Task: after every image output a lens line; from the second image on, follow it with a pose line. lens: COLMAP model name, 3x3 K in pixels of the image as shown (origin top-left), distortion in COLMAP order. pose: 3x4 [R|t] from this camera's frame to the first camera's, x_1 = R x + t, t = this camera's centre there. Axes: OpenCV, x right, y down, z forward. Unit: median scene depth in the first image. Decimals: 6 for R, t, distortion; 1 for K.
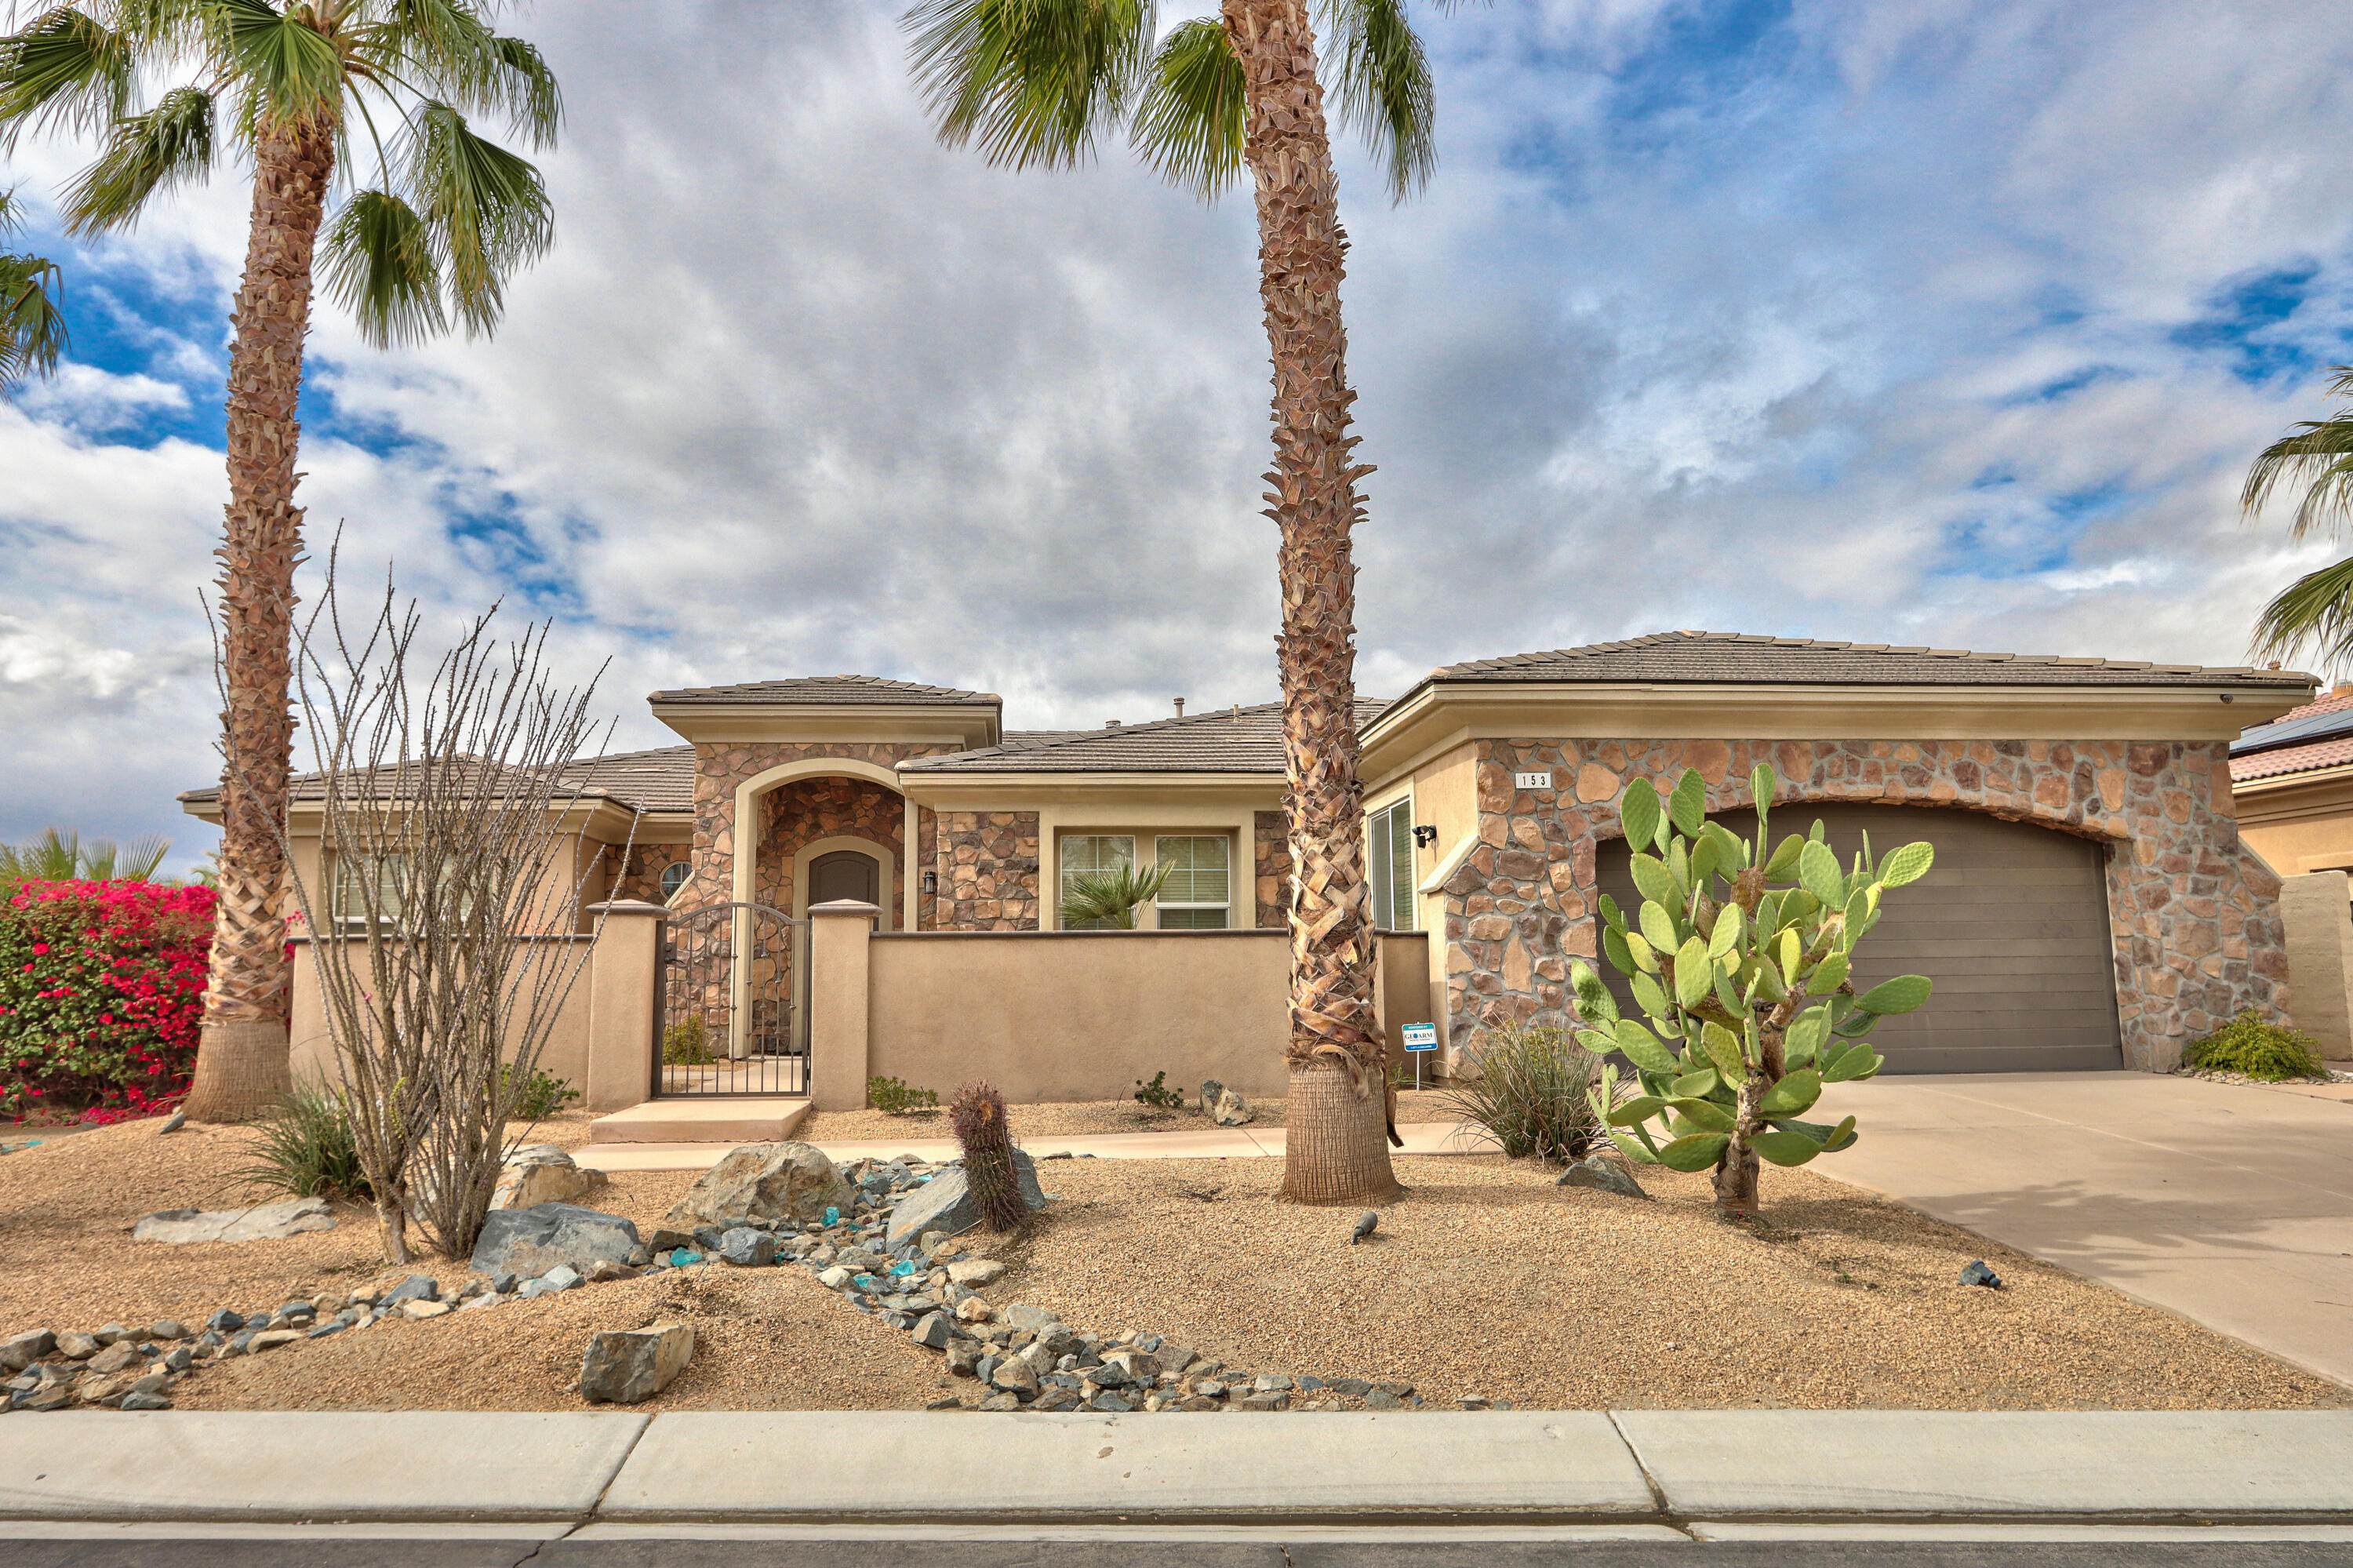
lens RADIAL K [[1559.9, 0, 1172.1], [0, 1559.9, 778.3], [0, 0, 1]] dist [0.002218, -0.000058]
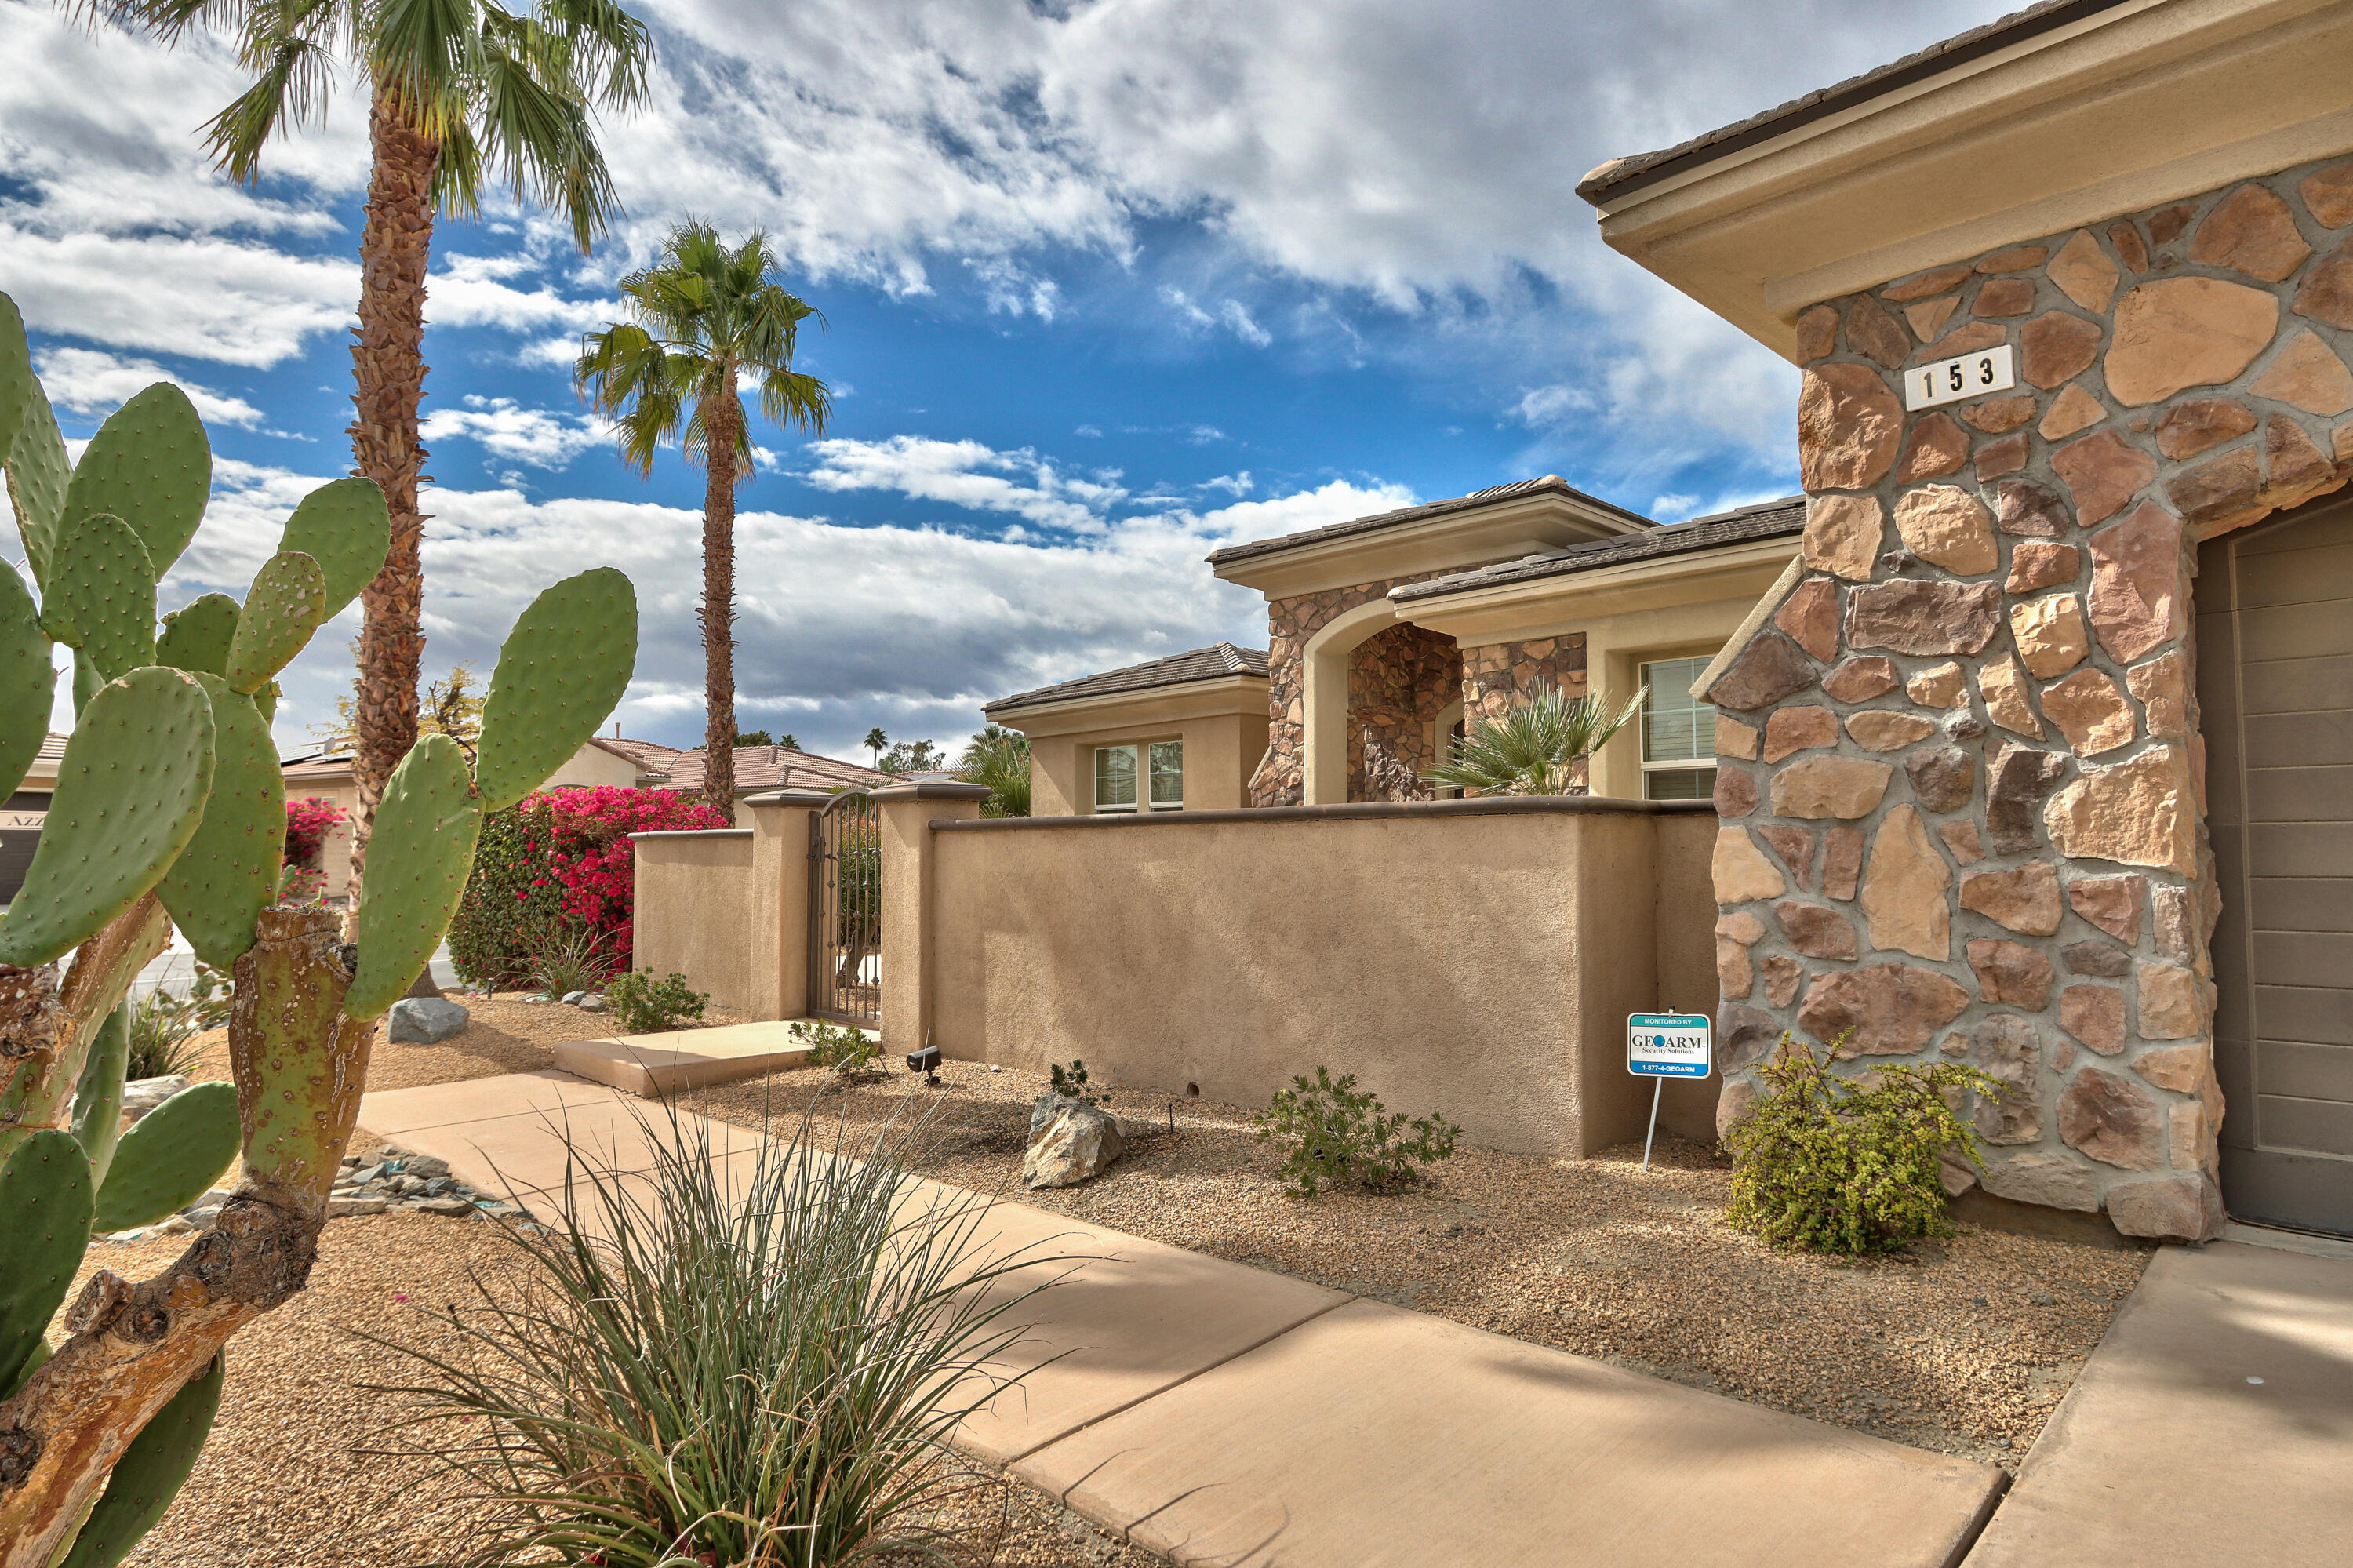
lens RADIAL K [[1353.7, 0, 1179.6], [0, 1353.7, 780.3], [0, 0, 1]] dist [-0.004818, -0.000975]
pose [[0.621643, -0.035716, -0.782486, 0.358105], [0.099286, 0.994495, 0.033484, 0.065100], [0.776982, -0.098505, 0.621768, 0.649497]]
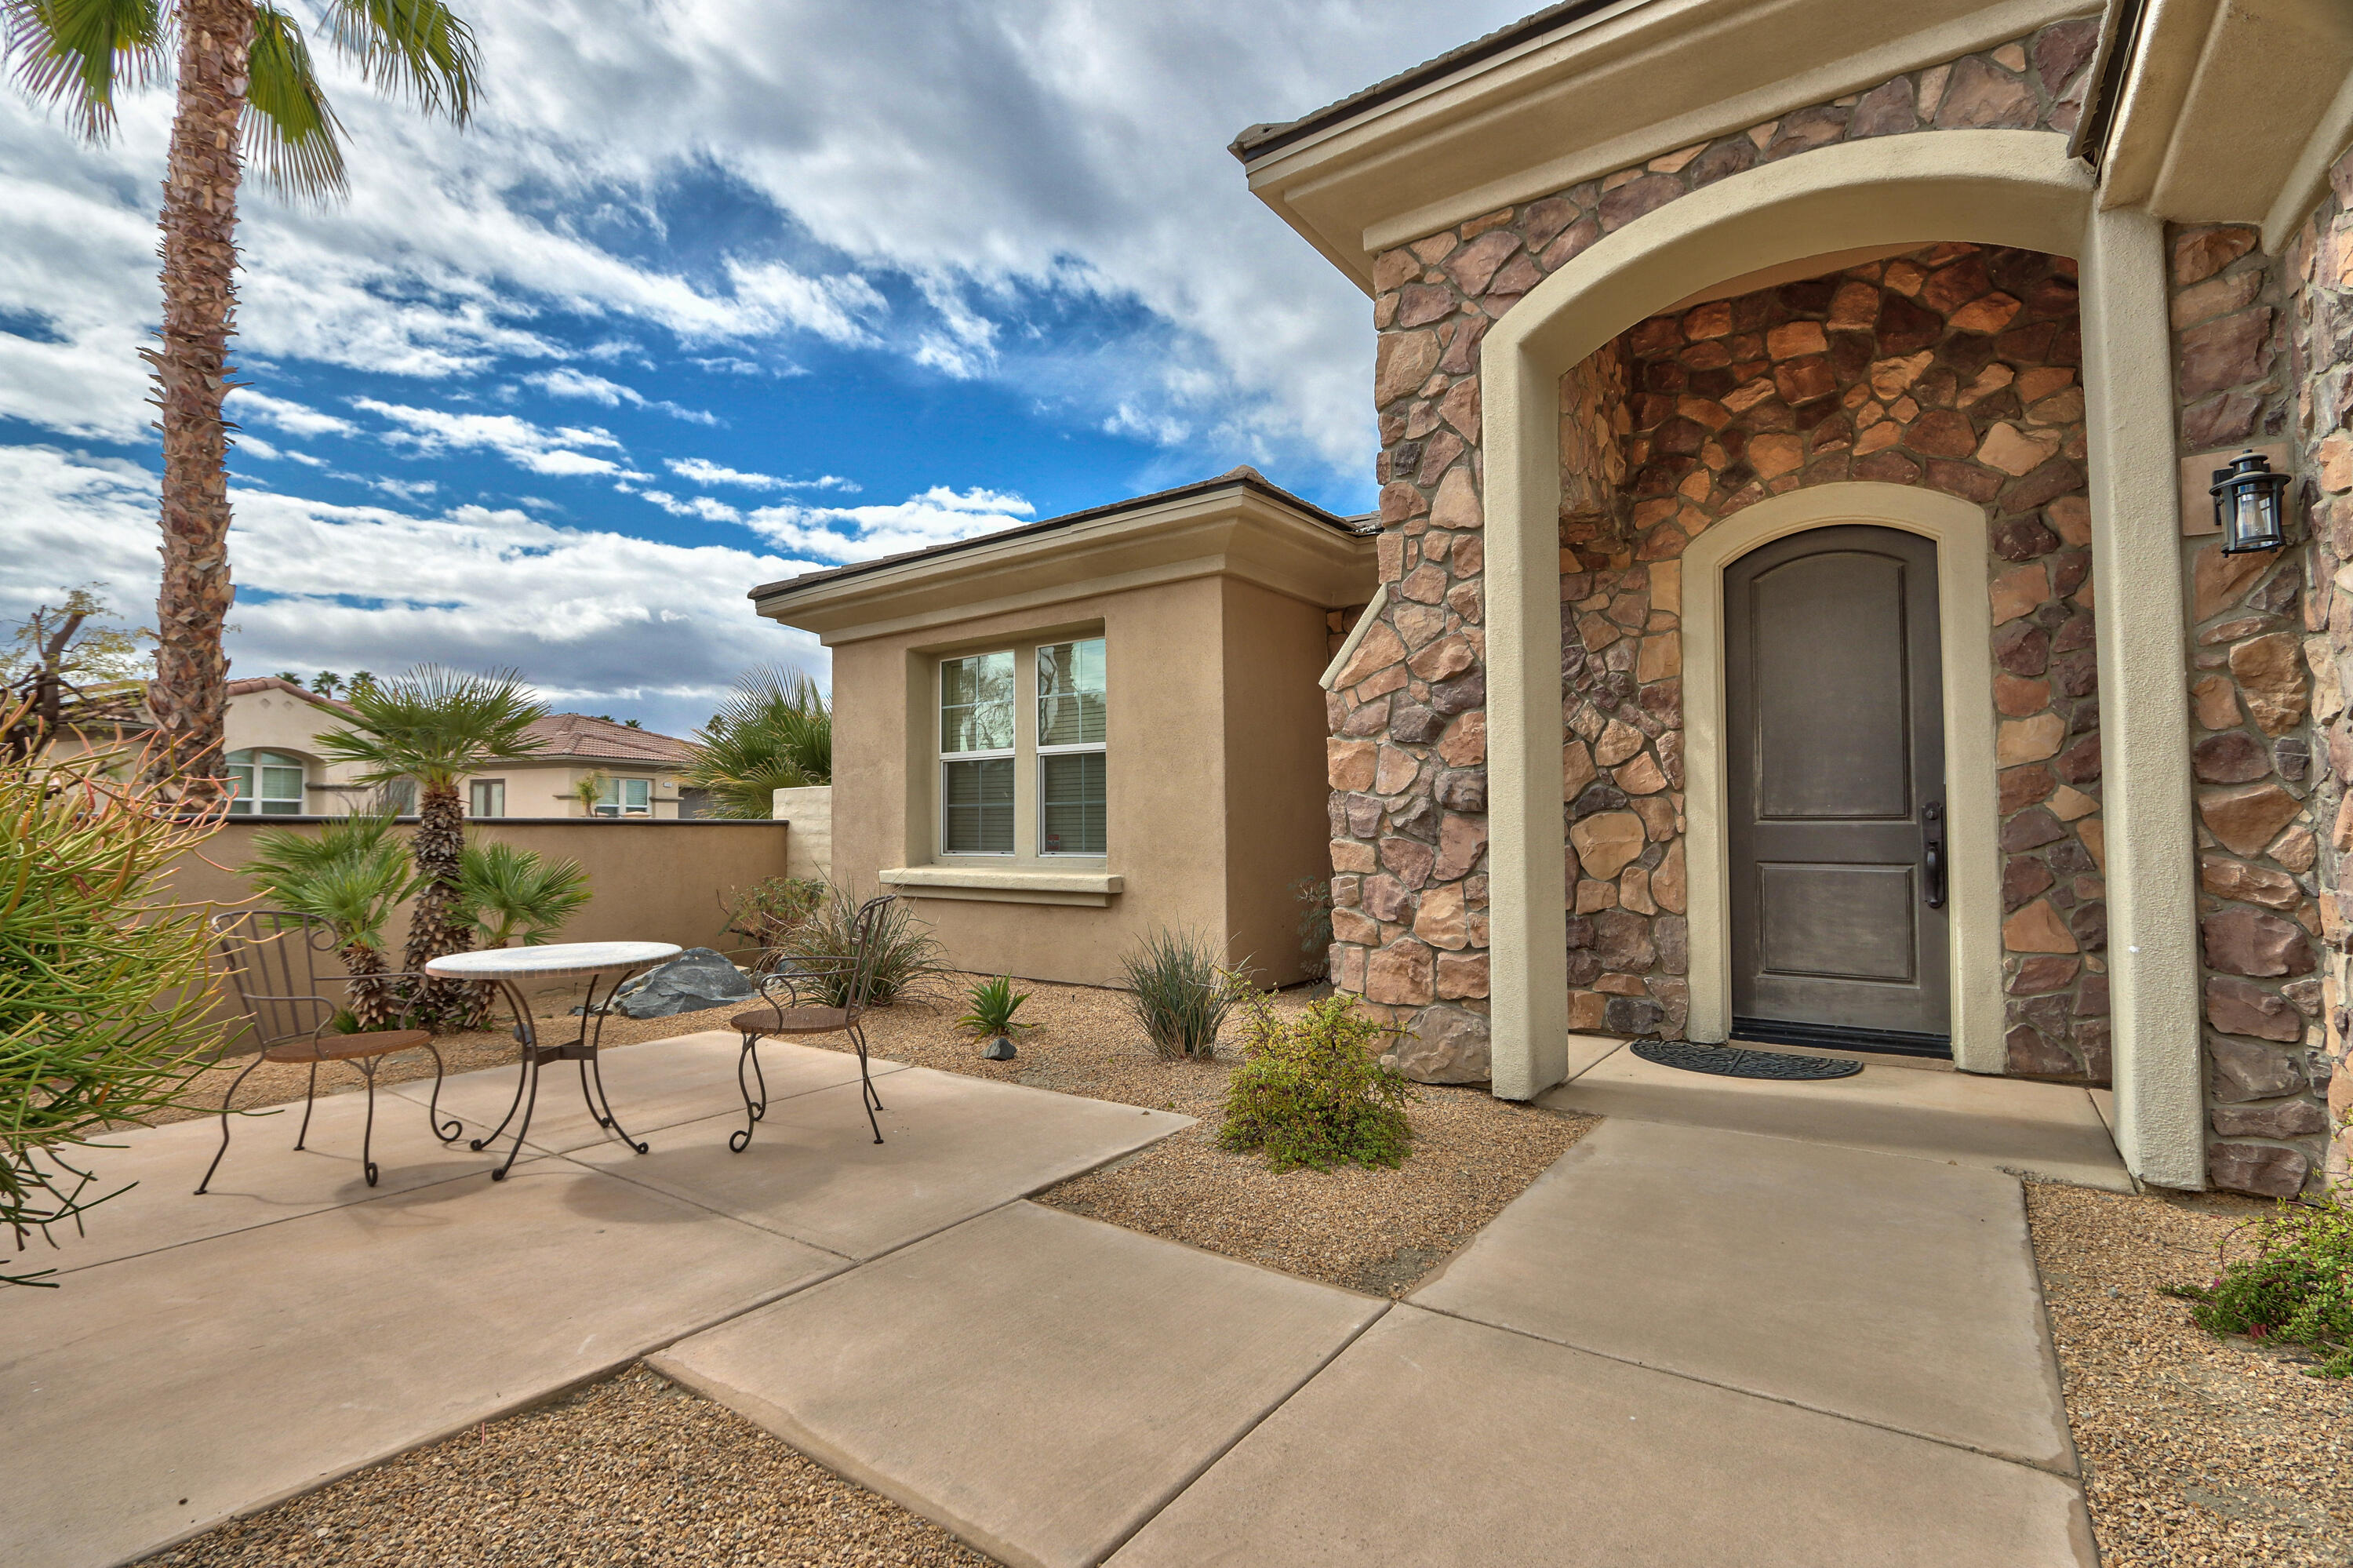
lens RADIAL K [[1061.8, 0, 1165.4], [0, 1061.8, 783.5], [0, 0, 1]] dist [-0.001633, 0.000053]
pose [[0.744125, -0.021447, -0.667696, -0.237259], [0.085947, 0.994252, 0.063850, 0.117117], [0.662488, -0.104899, 0.741691, 1.043542]]
